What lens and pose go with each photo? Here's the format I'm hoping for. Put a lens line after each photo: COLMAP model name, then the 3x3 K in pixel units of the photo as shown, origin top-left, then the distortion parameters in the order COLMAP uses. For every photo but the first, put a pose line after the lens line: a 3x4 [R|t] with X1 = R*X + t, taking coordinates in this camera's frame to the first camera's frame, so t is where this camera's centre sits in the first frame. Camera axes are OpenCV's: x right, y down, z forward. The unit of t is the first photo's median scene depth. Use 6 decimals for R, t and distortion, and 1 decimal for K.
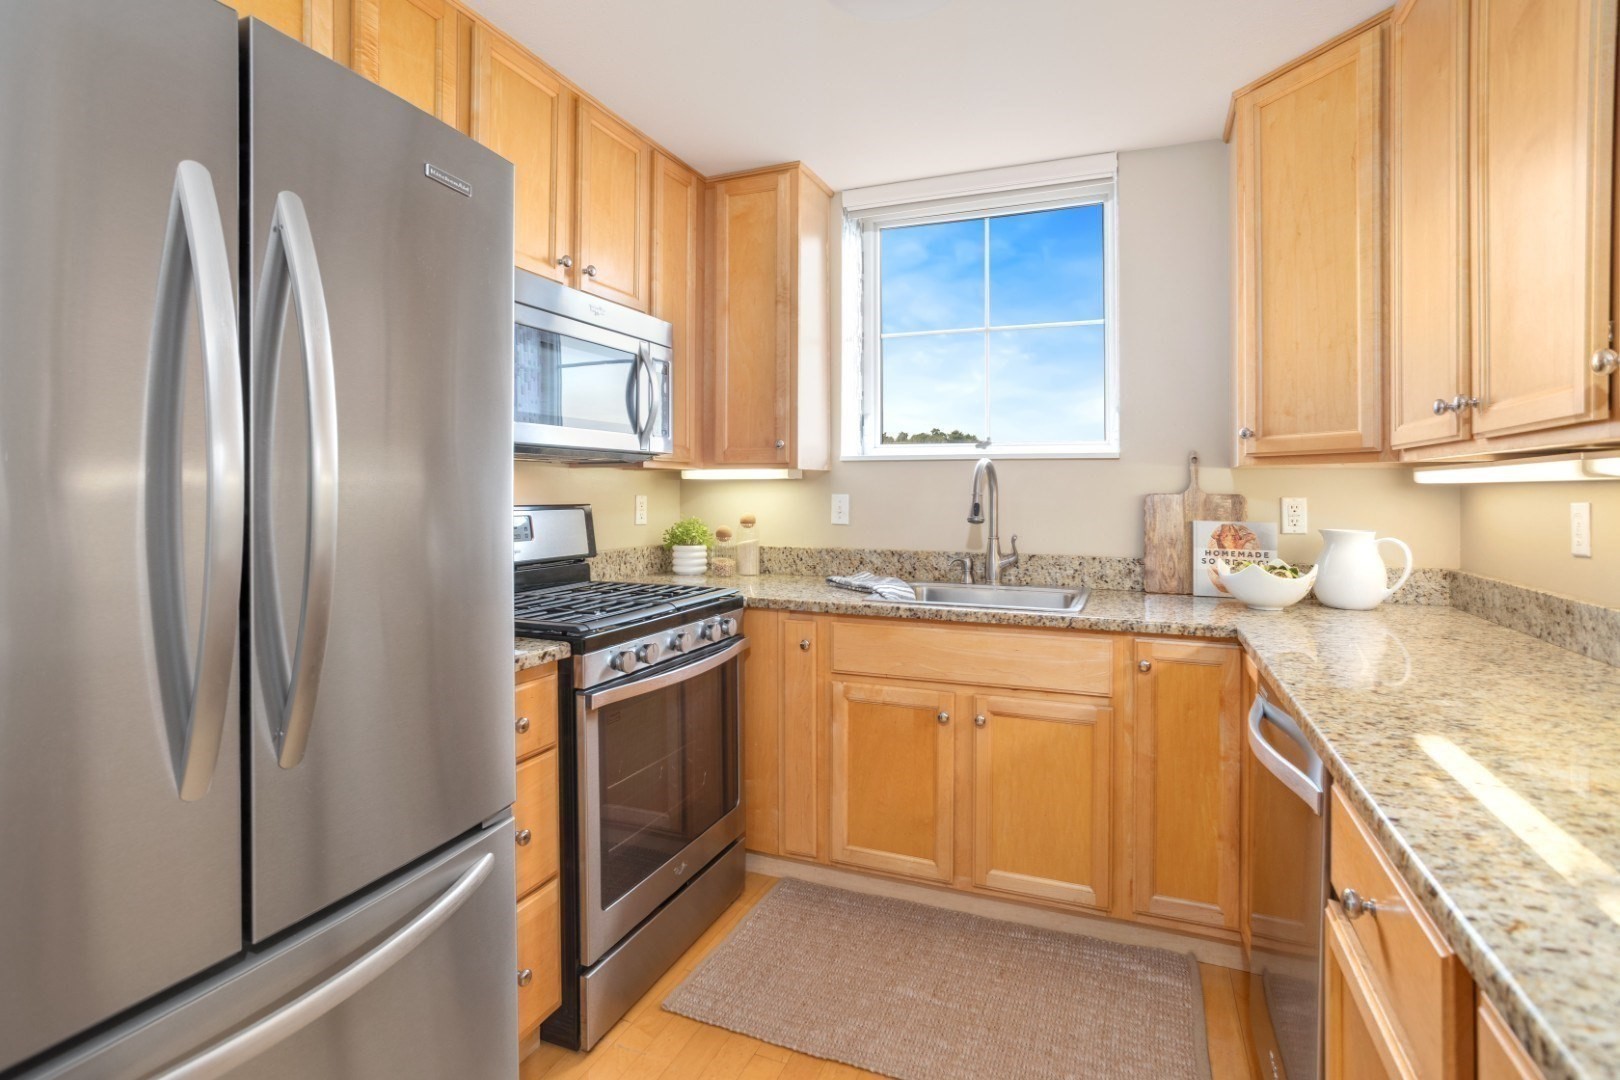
lens RADIAL K [[792.7, 0, 814.7], [0, 792.7, 483.2], [0, 0, 1]] dist [-0.053058, 0.034415]
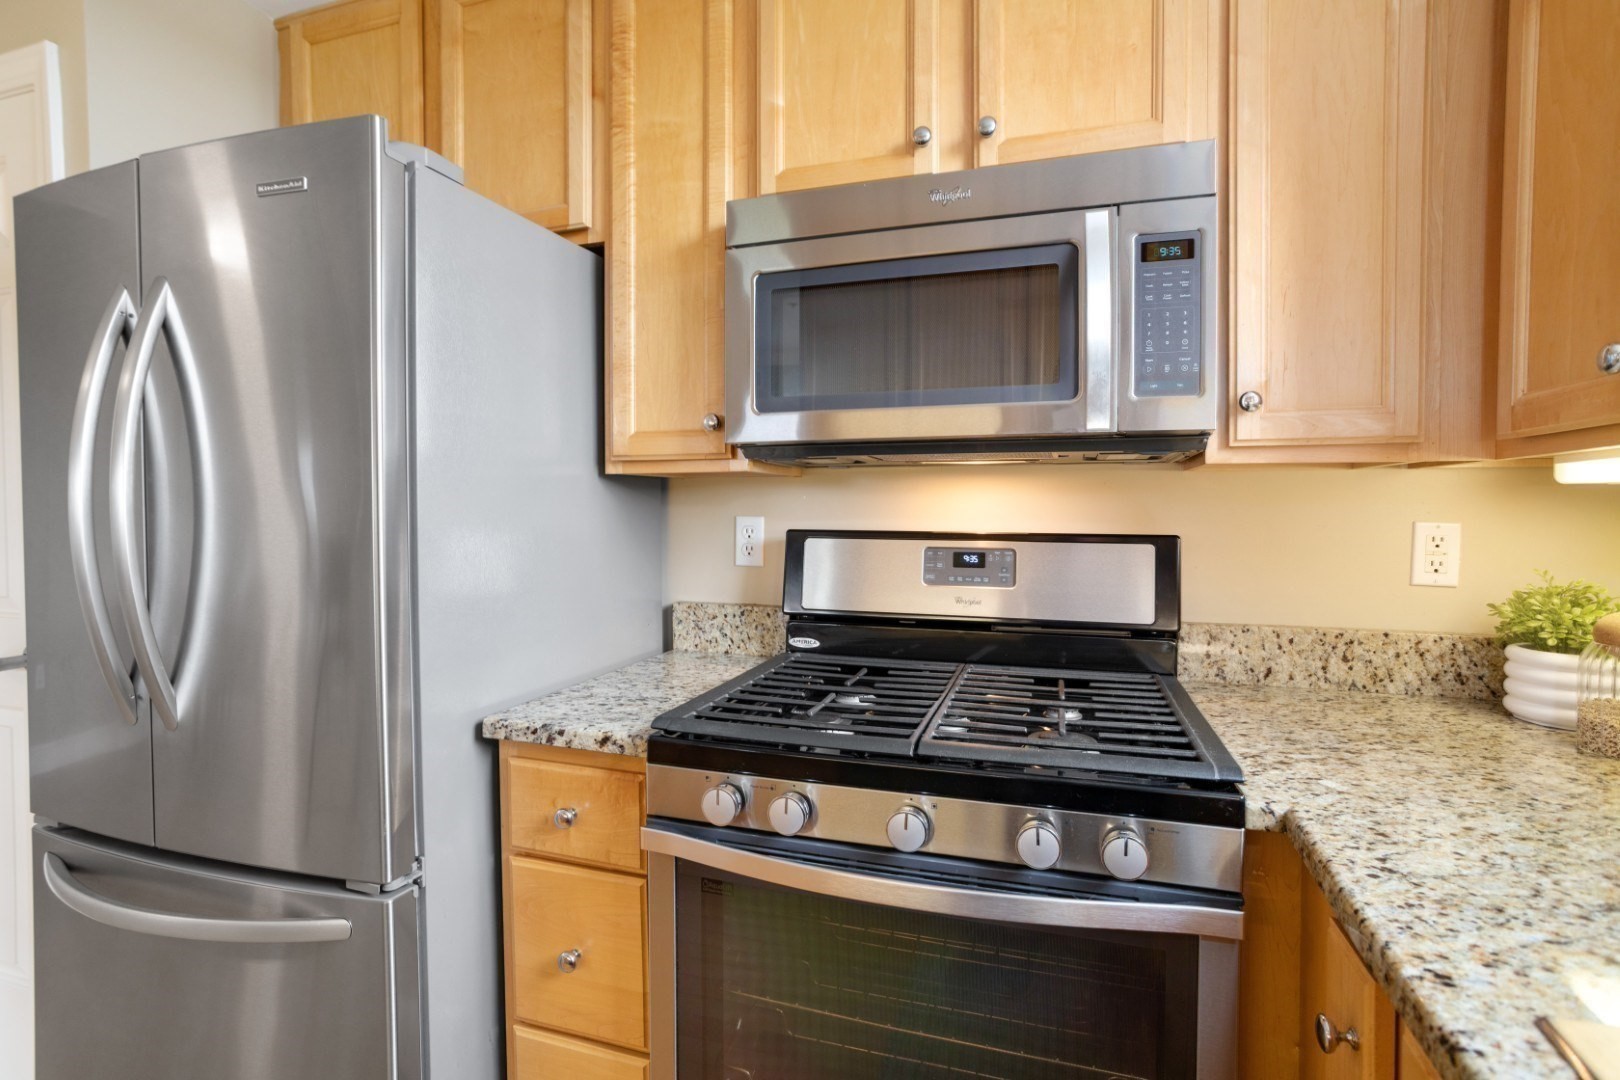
lens RADIAL K [[784.4, 0, 816.5], [0, 784.4, 506.9], [0, 0, 1]] dist [-0.050357, 0.031695]
pose [[0.064019, 0.022103, -0.997704, 0.258243], [0.005981, 0.999728, 0.022532, -0.006367], [0.997931, -0.007409, 0.063870, 0.798406]]
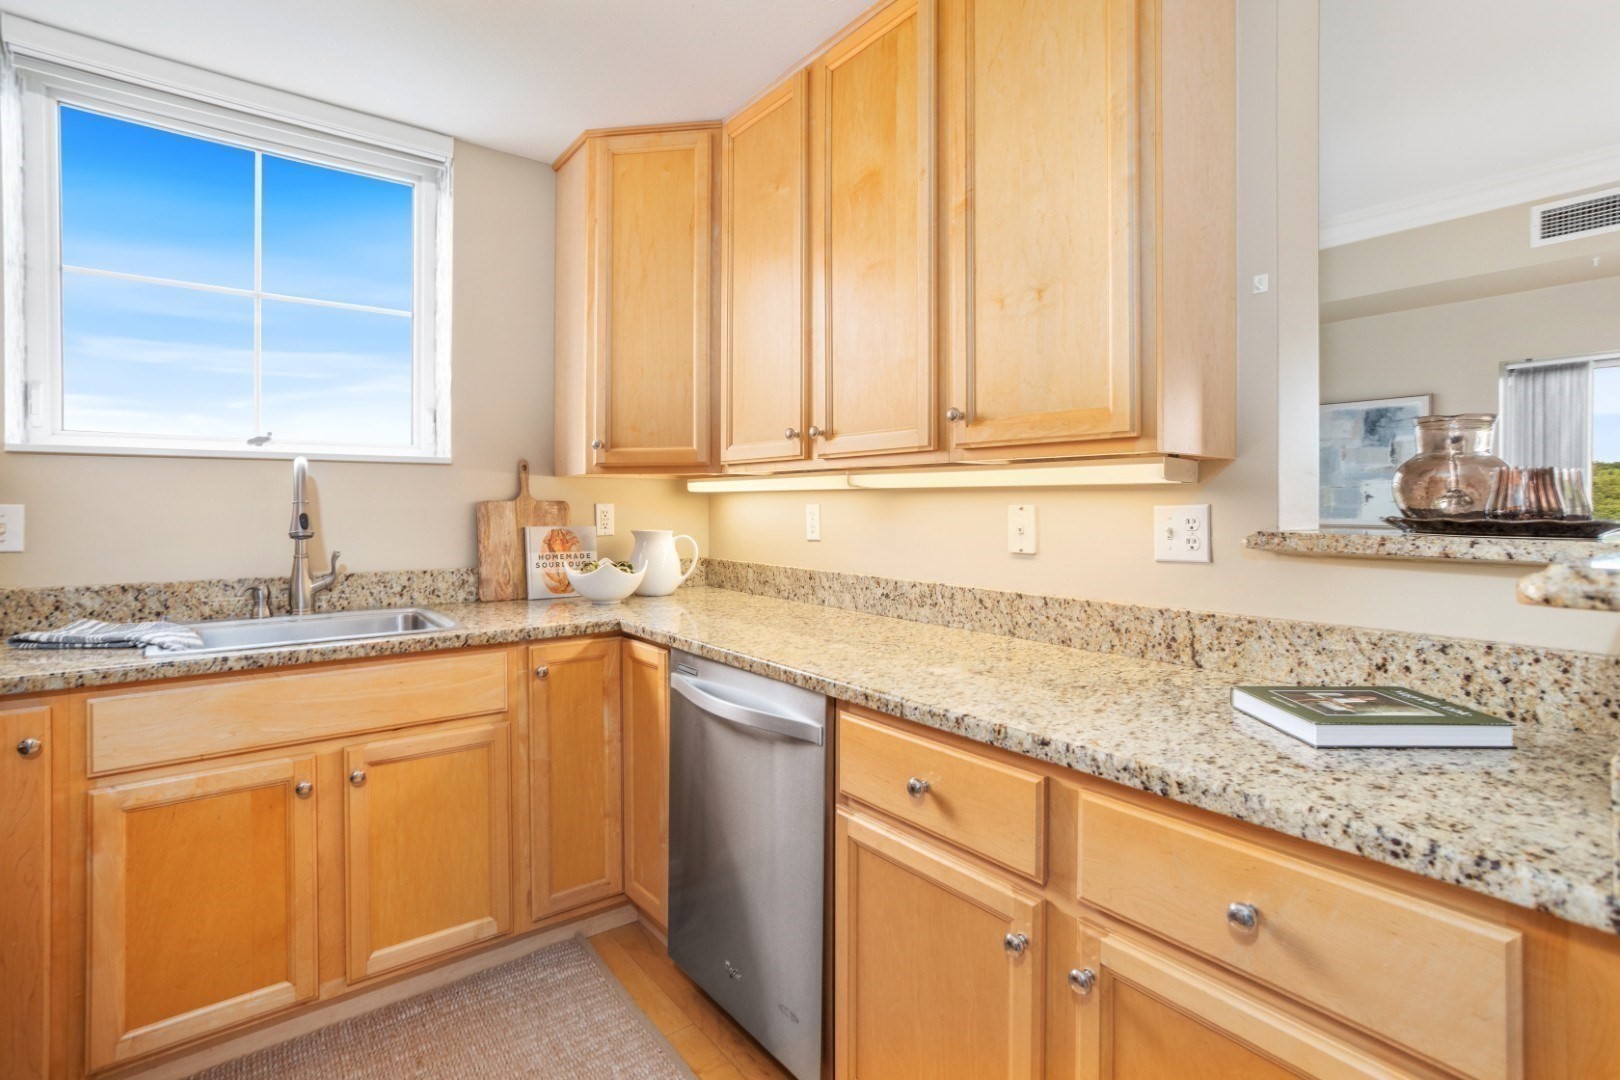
lens RADIAL K [[784.4, 0, 816.5], [0, 784.4, 506.9], [0, 0, 1]] dist [-0.050357, 0.031695]
pose [[0.495898, -0.008621, 0.868338, -0.227161], [-0.004456, 0.999912, 0.012472, 0.007487], [-0.868369, -0.010055, 0.495816, 0.175168]]
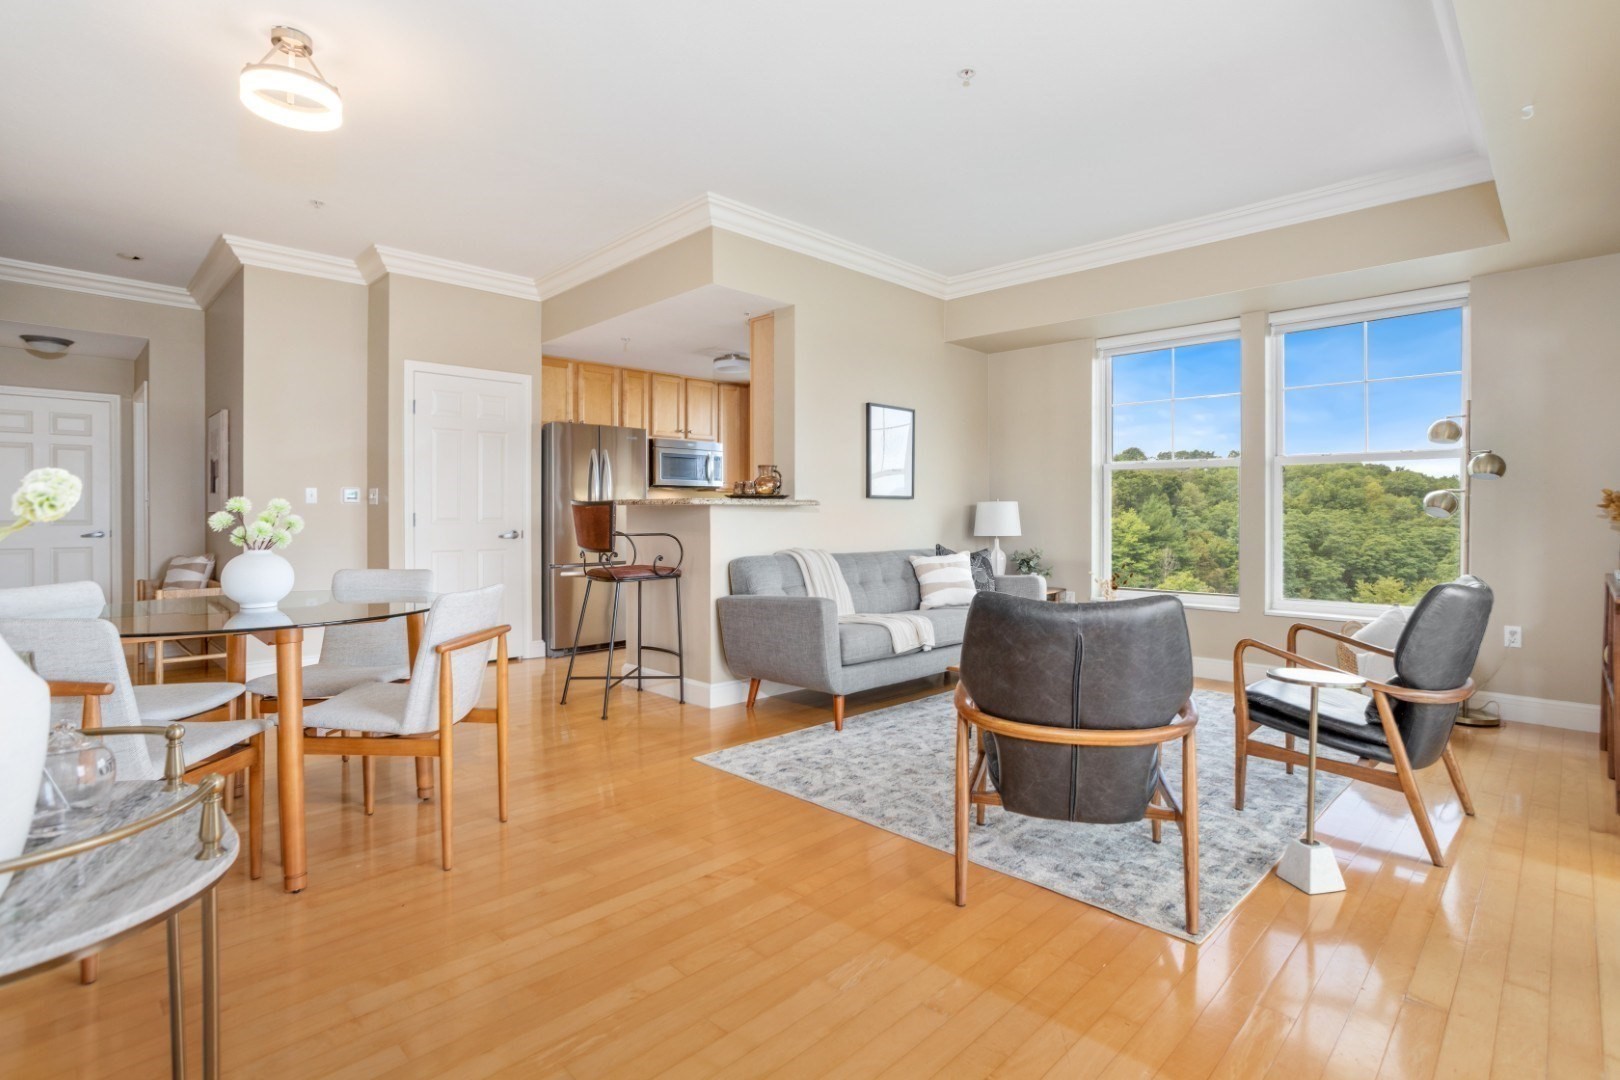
lens RADIAL K [[792.4, 0, 819.2], [0, 792.4, 513.8], [0, 0, 1]] dist [-0.051931, 0.035215]
pose [[0.923653, -0.005015, -0.383197, 1.398924], [0.007159, 0.999966, 0.004171, 0.060829], [0.383163, -0.006596, 0.923657, -1.755322]]
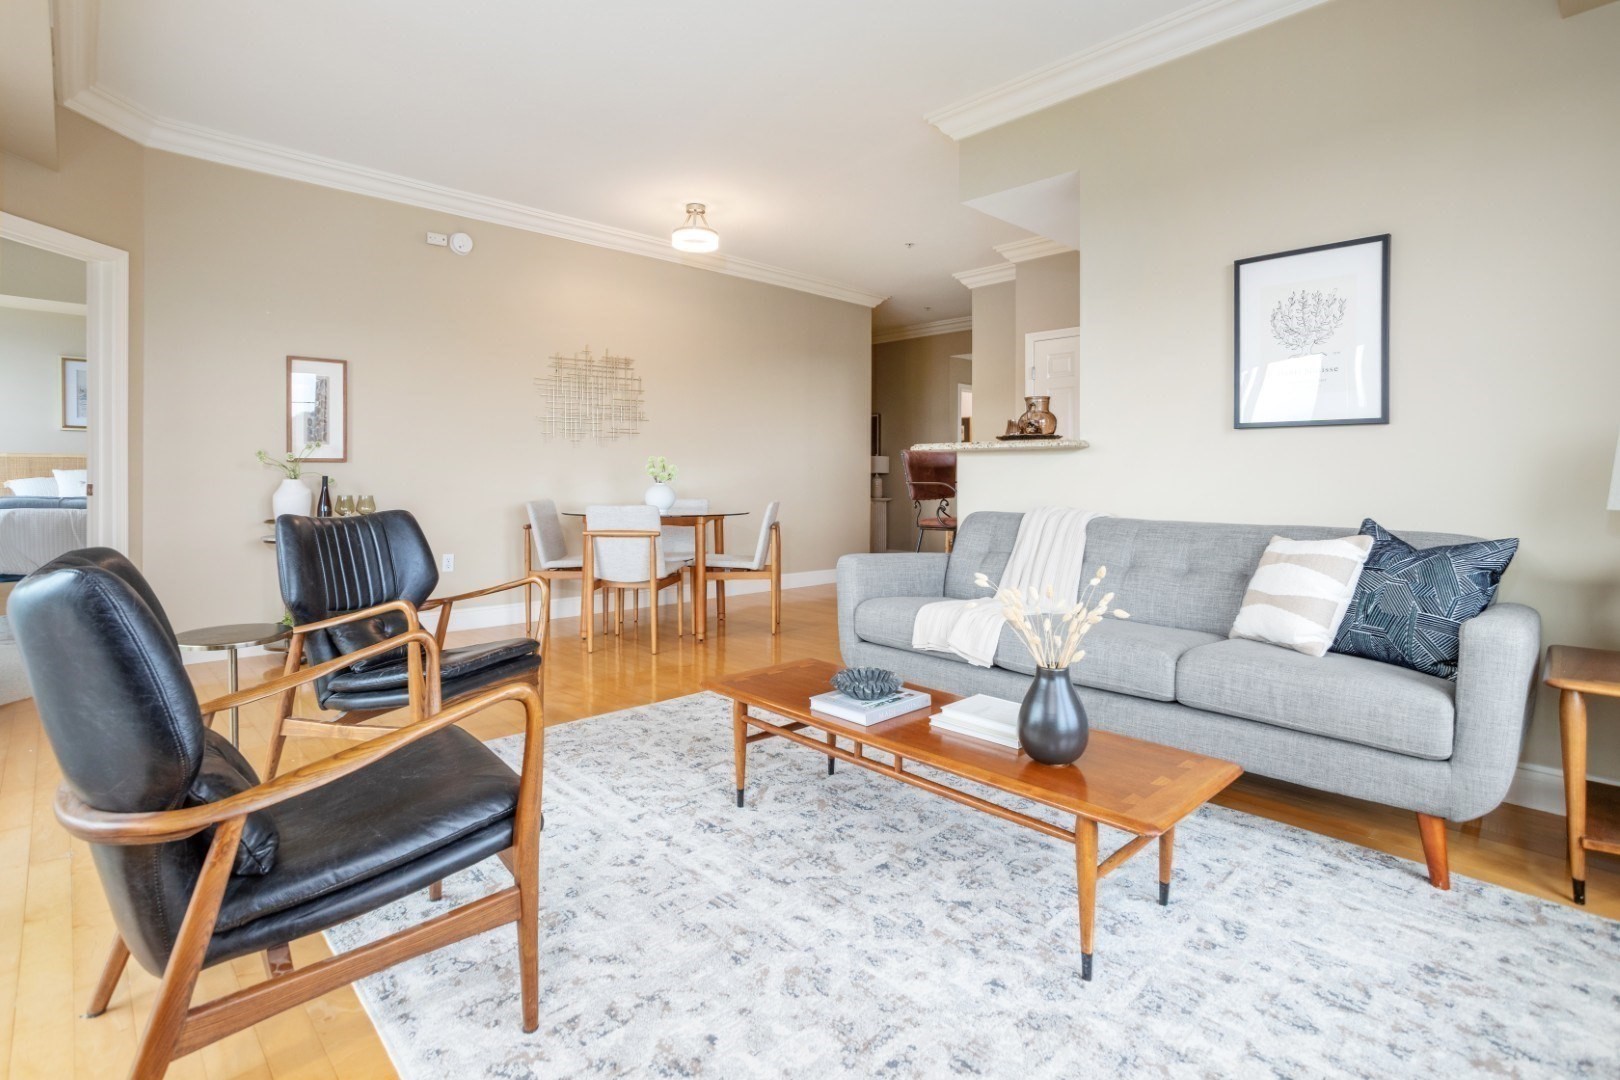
lens RADIAL K [[792.7, 0, 814.7], [0, 792.7, 483.2], [0, 0, 1]] dist [-0.053058, 0.034415]
pose [[-0.405607, -0.003562, -0.914041, 2.092385], [-0.000752, 0.999993, -0.003563, 0.119537], [0.914047, -0.000758, -0.405607, 0.273362]]
